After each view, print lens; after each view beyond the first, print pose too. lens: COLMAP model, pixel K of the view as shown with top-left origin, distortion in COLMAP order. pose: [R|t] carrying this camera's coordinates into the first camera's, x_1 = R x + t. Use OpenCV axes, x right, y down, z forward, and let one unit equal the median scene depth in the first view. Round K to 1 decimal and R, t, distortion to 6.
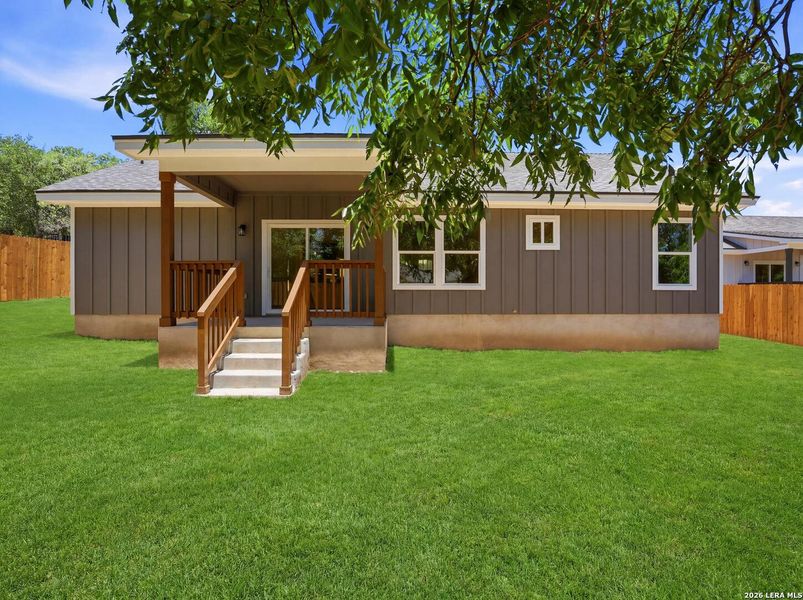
lens RADIAL K [[375.2, 0, 394.1], [0, 375.2, 303.6], [0, 0, 1]] dist [-0.021663, -0.000275]
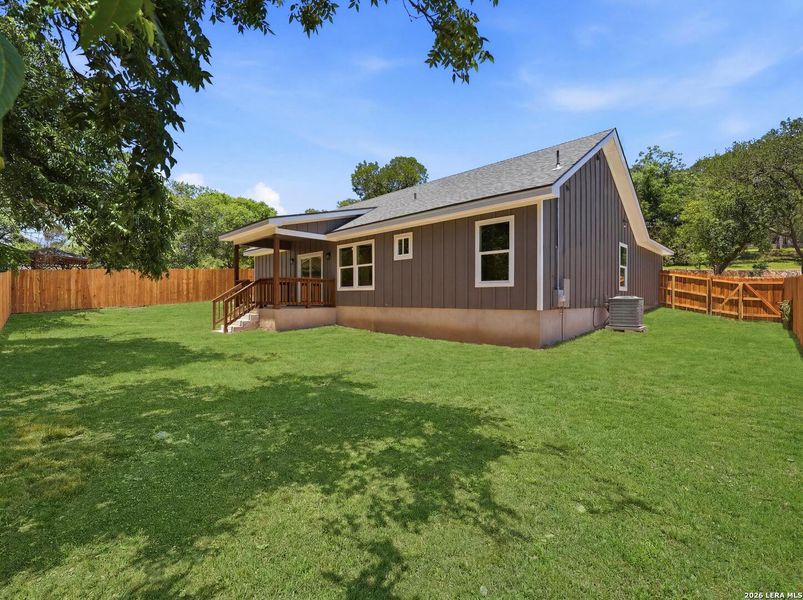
lens RADIAL K [[375.2, 0, 394.1], [0, 375.2, 303.6], [0, 0, 1]] dist [-0.021663, -0.000275]
pose [[0.683466, 0.007967, -0.729939, 1.345650], [0.001151, 0.999927, 0.011993, -0.001559], [0.729981, -0.009037, 0.683407, 0.054811]]
